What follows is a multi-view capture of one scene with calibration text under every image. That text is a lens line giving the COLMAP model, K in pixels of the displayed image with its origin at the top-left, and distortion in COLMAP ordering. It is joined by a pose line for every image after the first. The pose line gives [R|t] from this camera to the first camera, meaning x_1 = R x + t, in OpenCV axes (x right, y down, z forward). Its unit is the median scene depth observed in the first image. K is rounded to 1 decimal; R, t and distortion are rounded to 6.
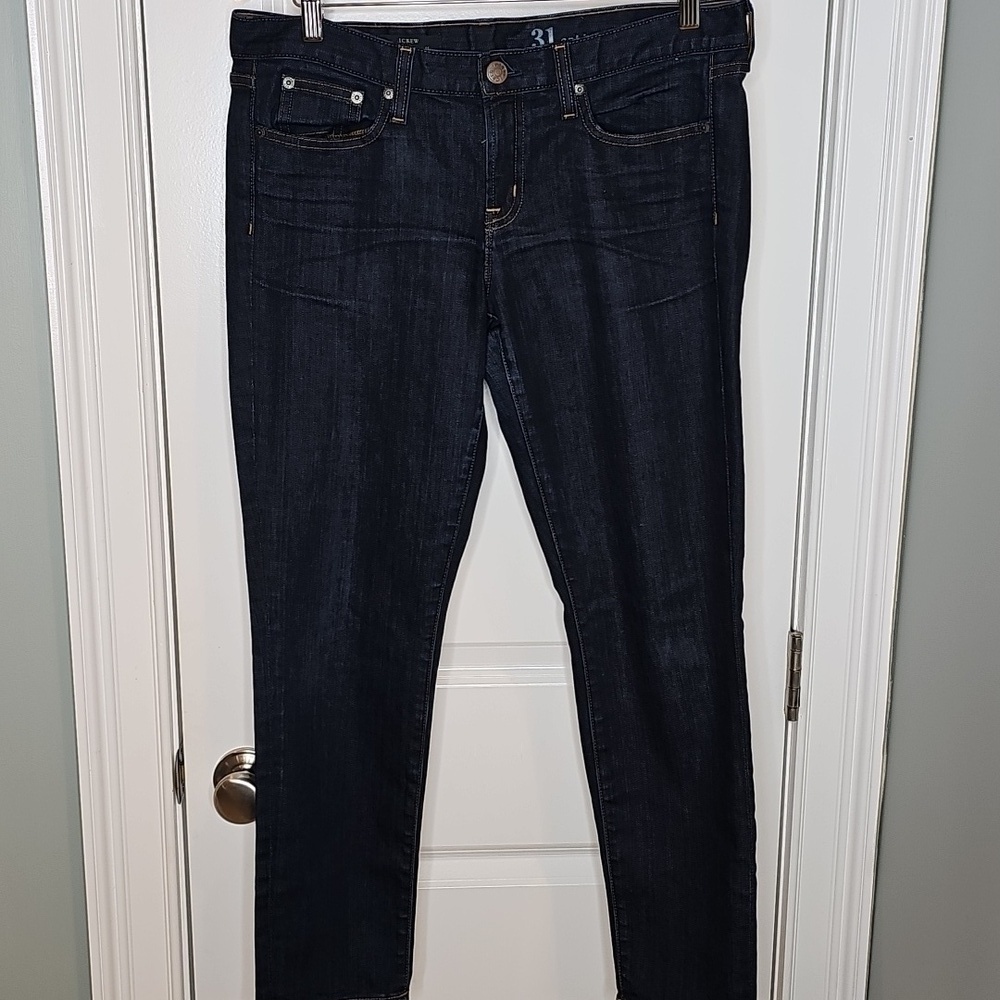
lens RADIAL K [[1484.7, 0, 516.9], [0, 1484.7, 534.3], [0, 0, 1]] dist [0.233961, -0.667265]
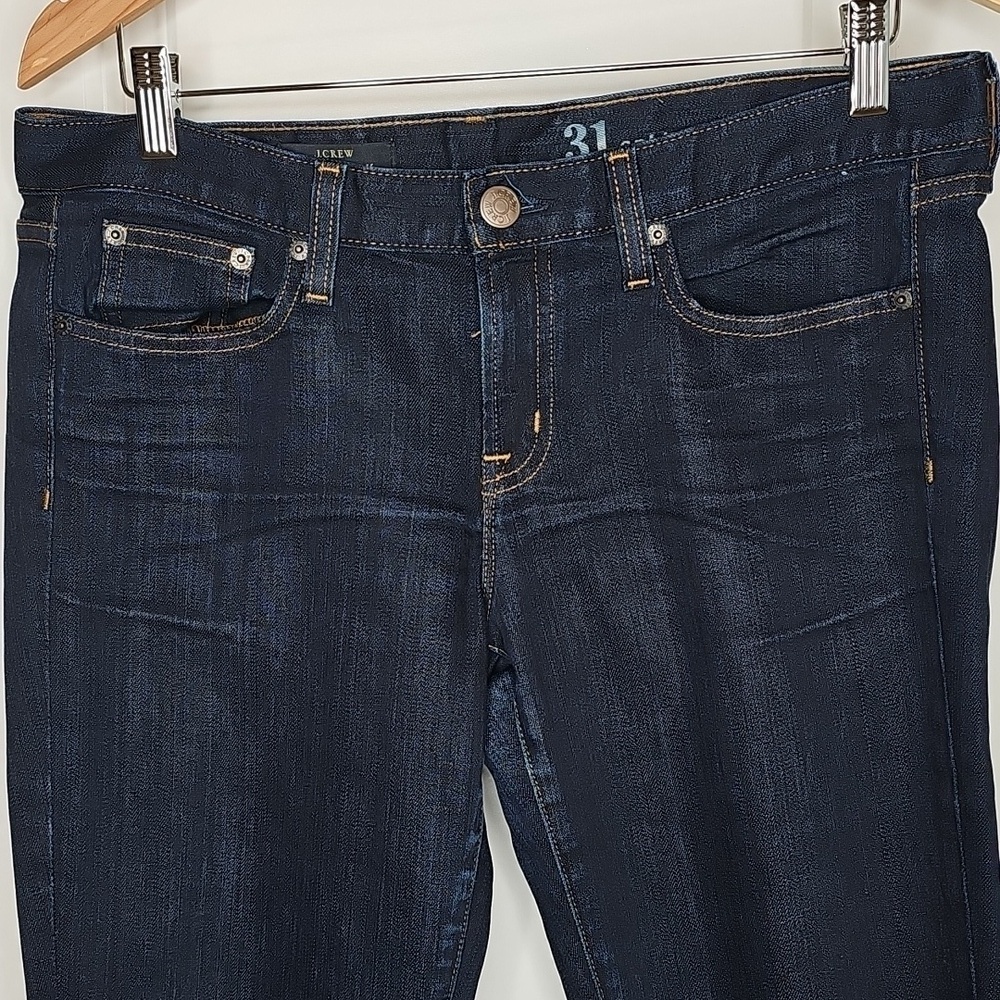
lens RADIAL K [[1484.7, 0, 516.9], [0, 1484.7, 534.3], [0, 0, 1]] dist [0.233961, -0.667265]
pose [[0.999224, -0.013796, -0.036904, 0.010358], [0.009339, 0.992931, -0.118322, -0.128013], [0.038275, 0.117886, 0.992289, 0.484800]]
